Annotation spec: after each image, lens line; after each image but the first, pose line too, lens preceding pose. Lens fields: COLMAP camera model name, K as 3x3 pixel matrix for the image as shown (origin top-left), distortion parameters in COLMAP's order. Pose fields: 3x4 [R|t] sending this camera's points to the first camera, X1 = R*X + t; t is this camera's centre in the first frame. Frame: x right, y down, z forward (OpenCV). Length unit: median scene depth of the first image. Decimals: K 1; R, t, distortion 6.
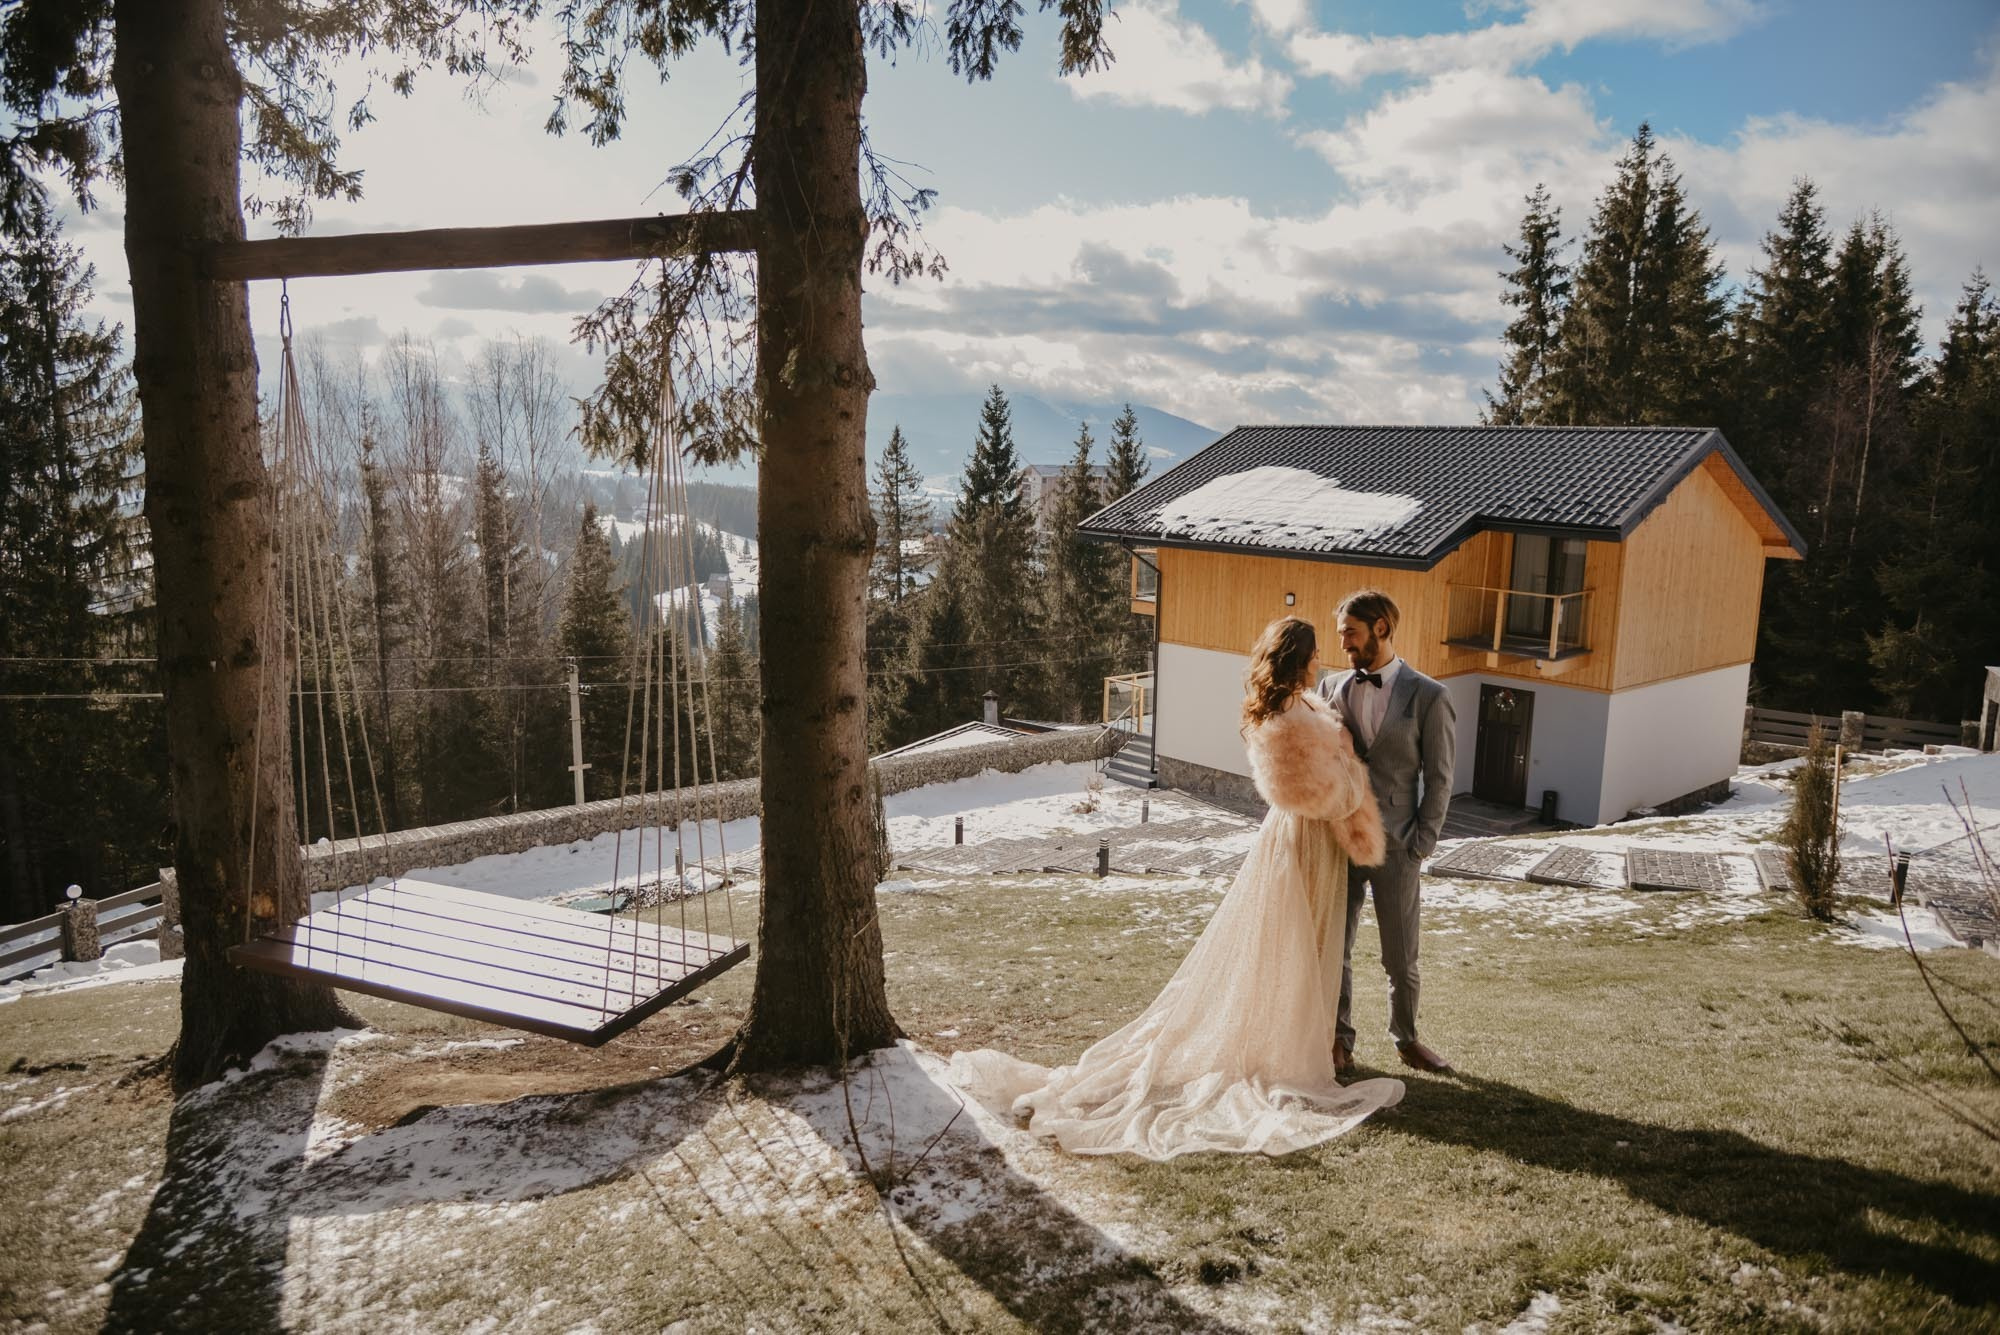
lens RADIAL K [[1361.3, 0, 996.6], [0, 1361.3, 652.2], [0, 0, 1]] dist [-0.032971, 0.000415]
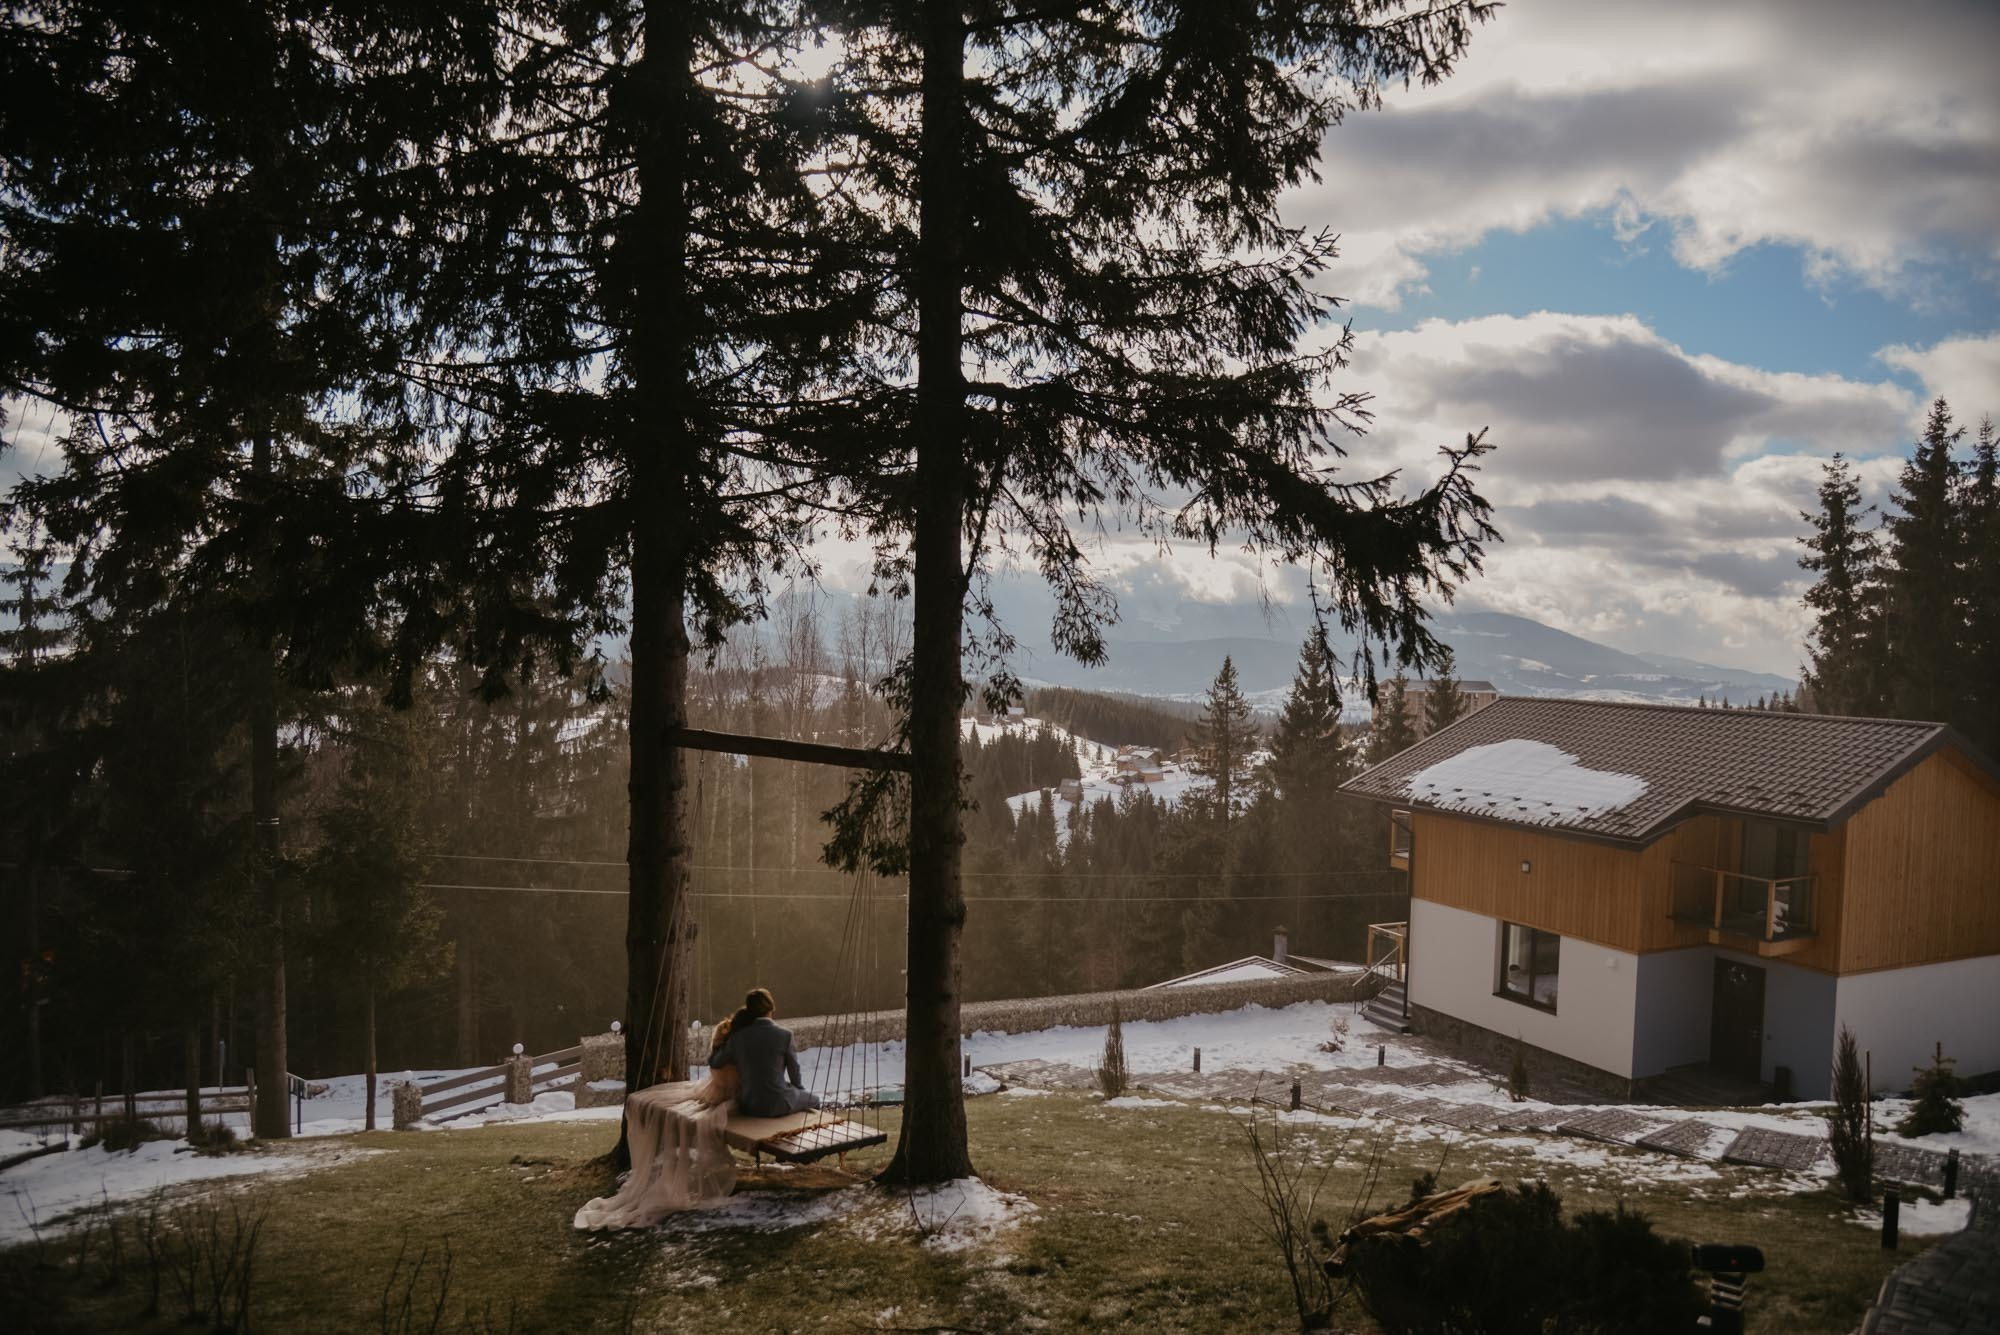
lens RADIAL K [[1389.3, 0, 1000.0], [0, 1389.3, 667.5], [0, 0, 1]] dist [-0.029963, 0.002534]
pose [[0.965985, 0.015130, -0.258156, 0.094910], [-0.049455, 0.990670, -0.126993, -0.036552], [0.253826, 0.135441, 0.957720, -0.195245]]
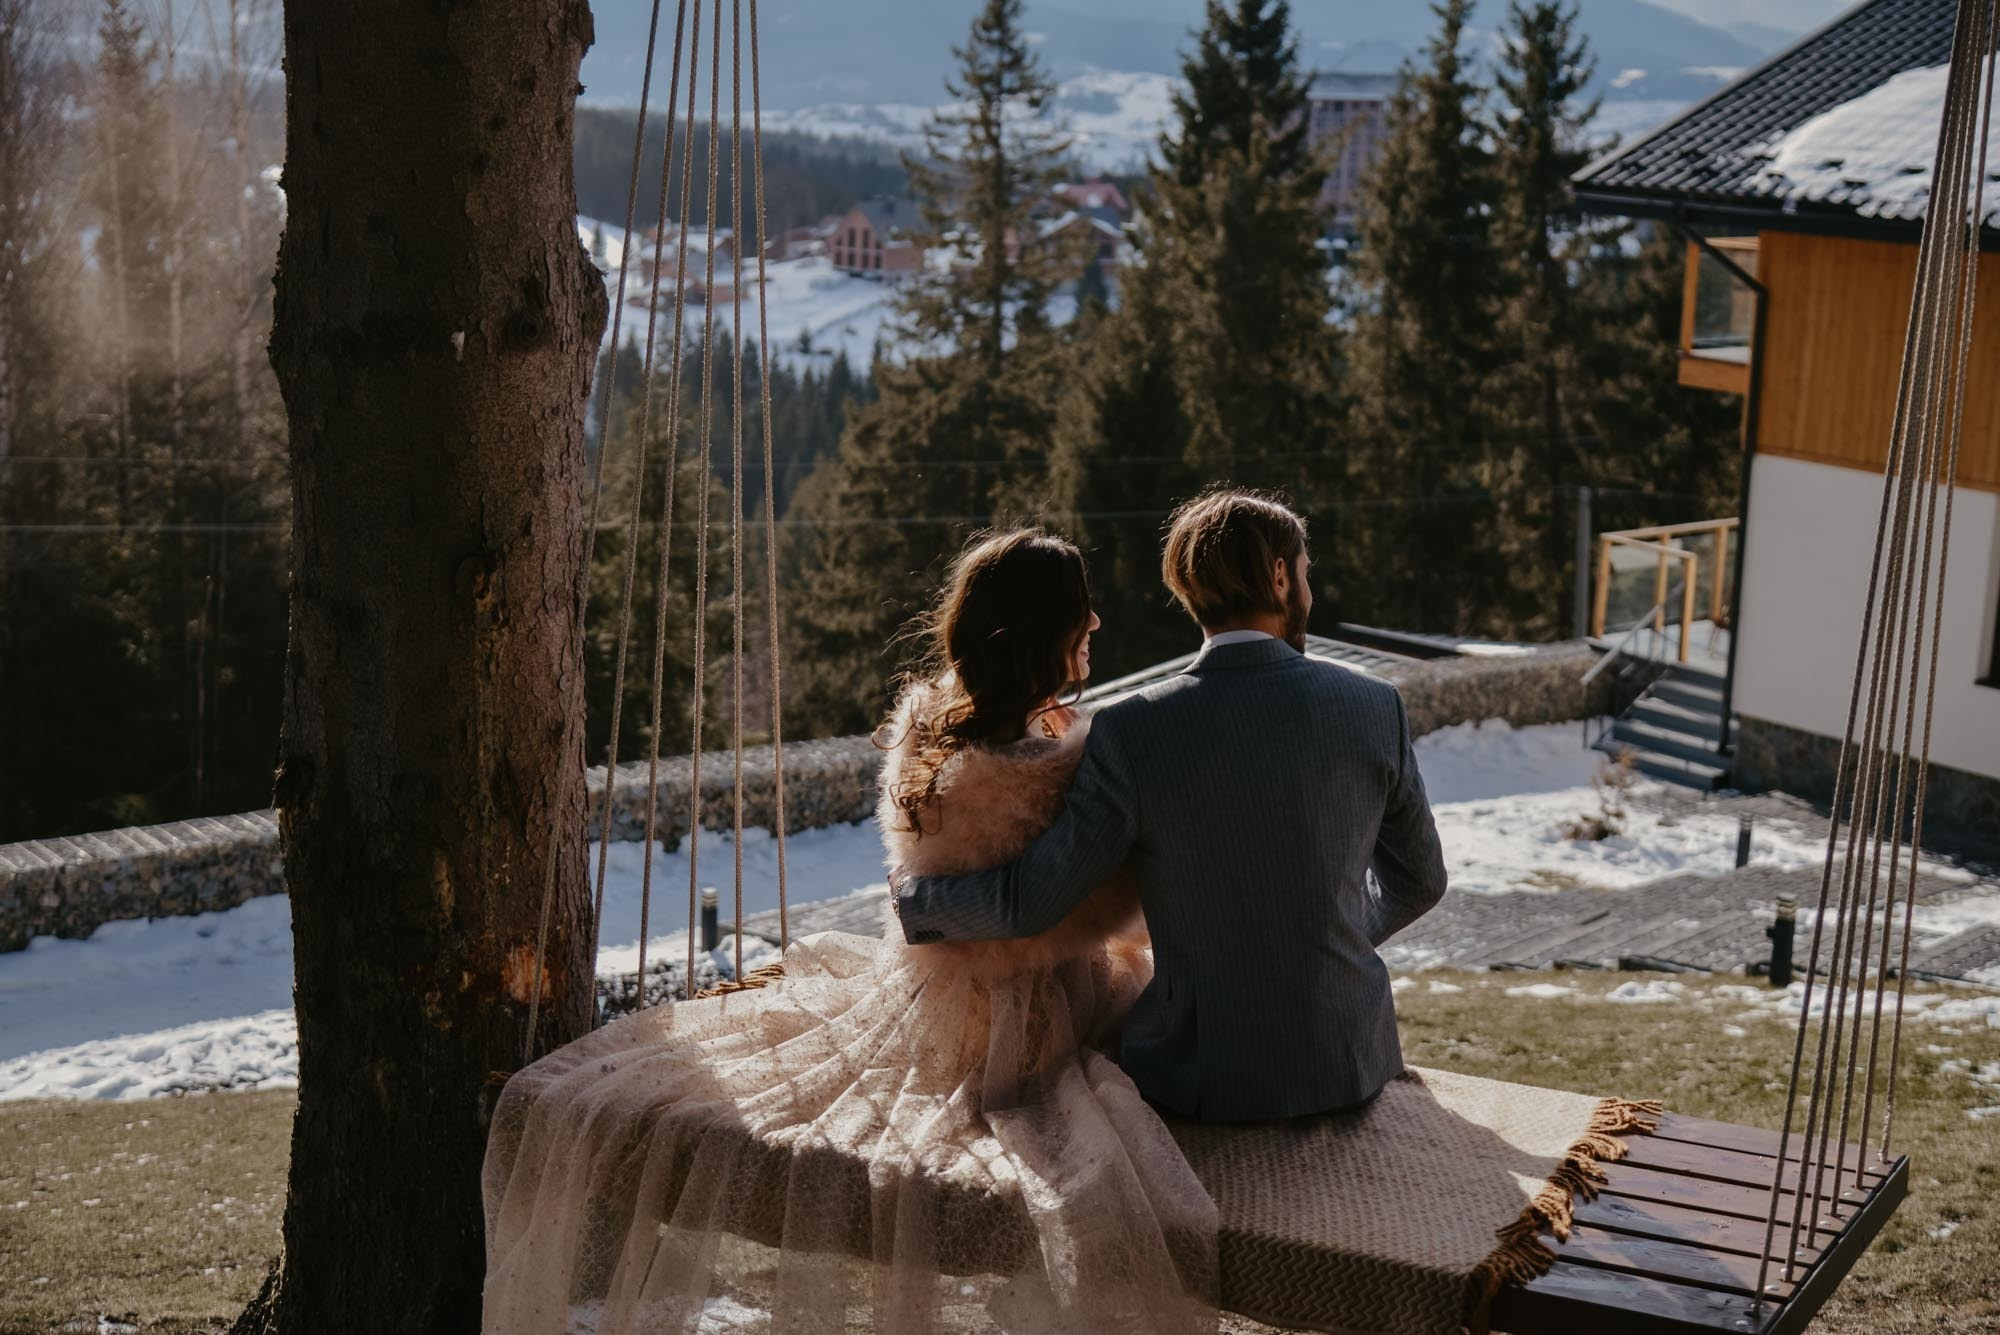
lens RADIAL K [[3013.9, 0, 1002.0], [0, 3013.9, 609.8], [0, 0, 1]] dist [0.012483, 0.035389]
pose [[0.999000, 0.027101, -0.035574, -0.094684], [-0.025671, 0.998868, 0.040057, 0.011044], [0.036619, -0.039104, 0.998564, 0.033027]]
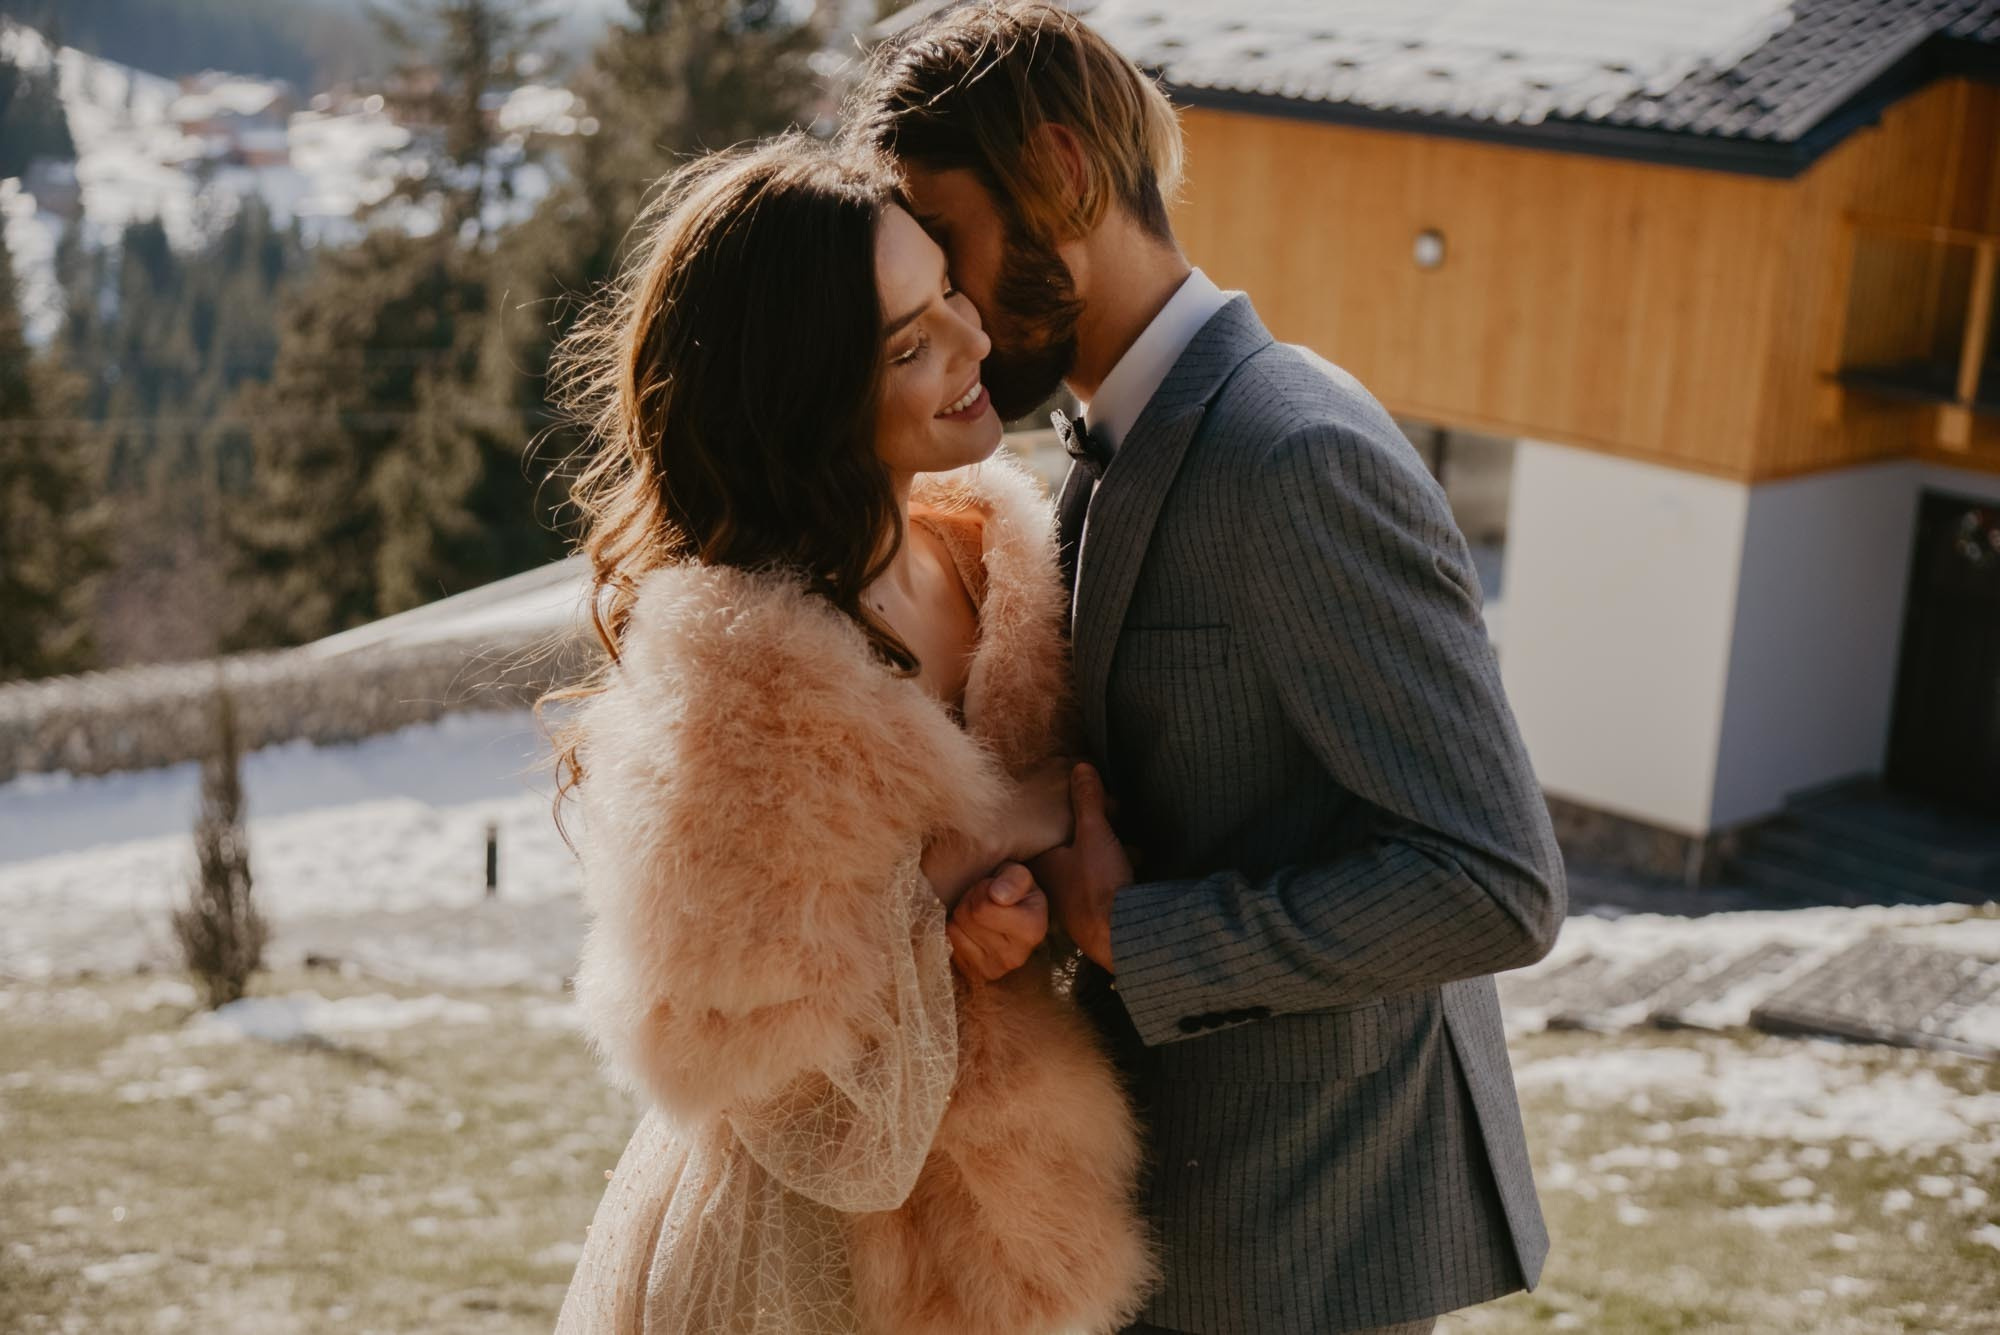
lens RADIAL K [[3281.9, 0, 1000.0], [0, 3281.9, 667.5], [0, 0, 1]] dist [0.015695, -0.054224]
pose [[0.997105, 0.023647, 0.072271, 0.036960], [-0.029780, 0.995936, 0.084992, 0.002078], [-0.069967, -0.086899, 0.993757, 0.104787]]
